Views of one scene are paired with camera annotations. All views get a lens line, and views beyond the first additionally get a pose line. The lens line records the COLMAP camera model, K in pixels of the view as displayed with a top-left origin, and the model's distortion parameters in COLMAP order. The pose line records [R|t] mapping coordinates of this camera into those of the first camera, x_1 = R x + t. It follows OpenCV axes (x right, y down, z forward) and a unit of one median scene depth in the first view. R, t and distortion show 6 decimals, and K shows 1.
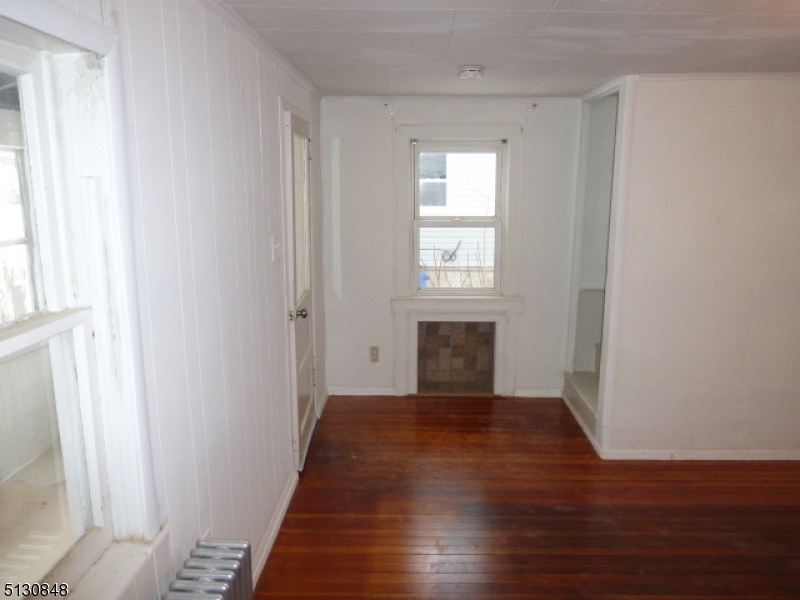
lens RADIAL K [[579.1, 0, 401.7], [0, 579.1, 306.0], [0, 0, 1]] dist [-0.041583, 0.027306]
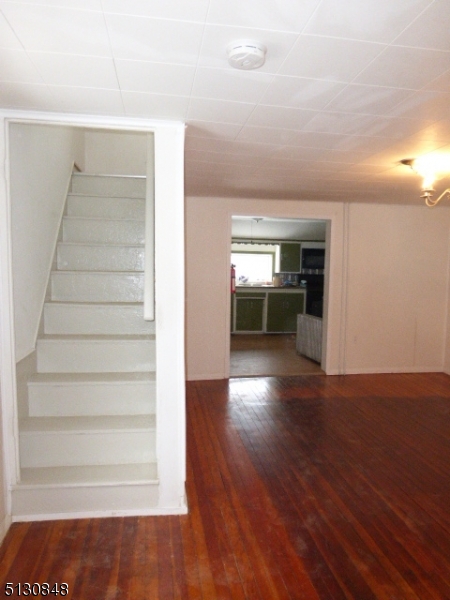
lens RADIAL K [[435.5, 0, 226.9], [0, 435.5, 300.4], [0, 0, 1]] dist [-0.068255, 0.051997]
pose [[-0.181778, -0.094605, 0.978778, -0.328820], [0.181963, 0.974935, 0.128028, -0.157809], [-0.966357, 0.201374, -0.160007, 0.971032]]
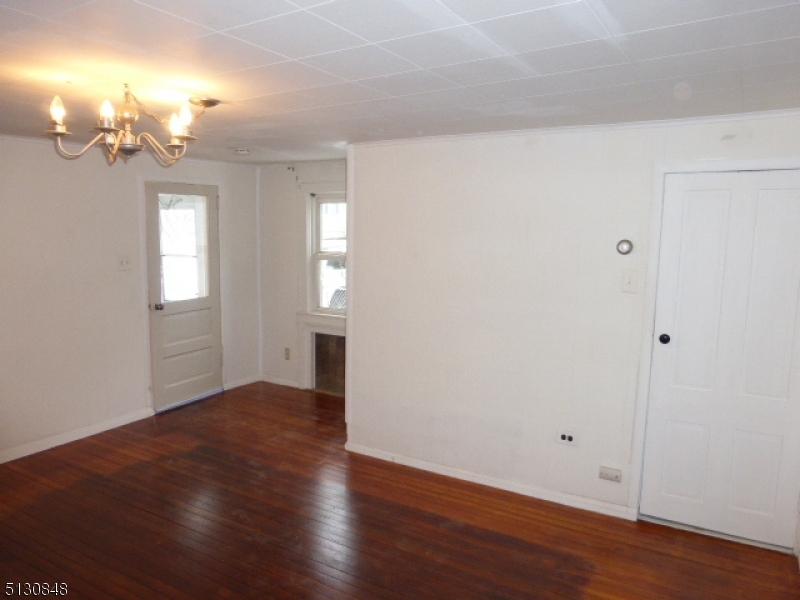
lens RADIAL K [[579.1, 0, 401.7], [0, 579.1, 306.0], [0, 0, 1]] dist [-0.041583, 0.027306]
pose [[0.868439, 0.077879, -0.489641, 1.023163], [-0.112263, 0.992824, -0.041200, -0.000110], [0.482918, 0.090748, 0.870950, -0.041435]]
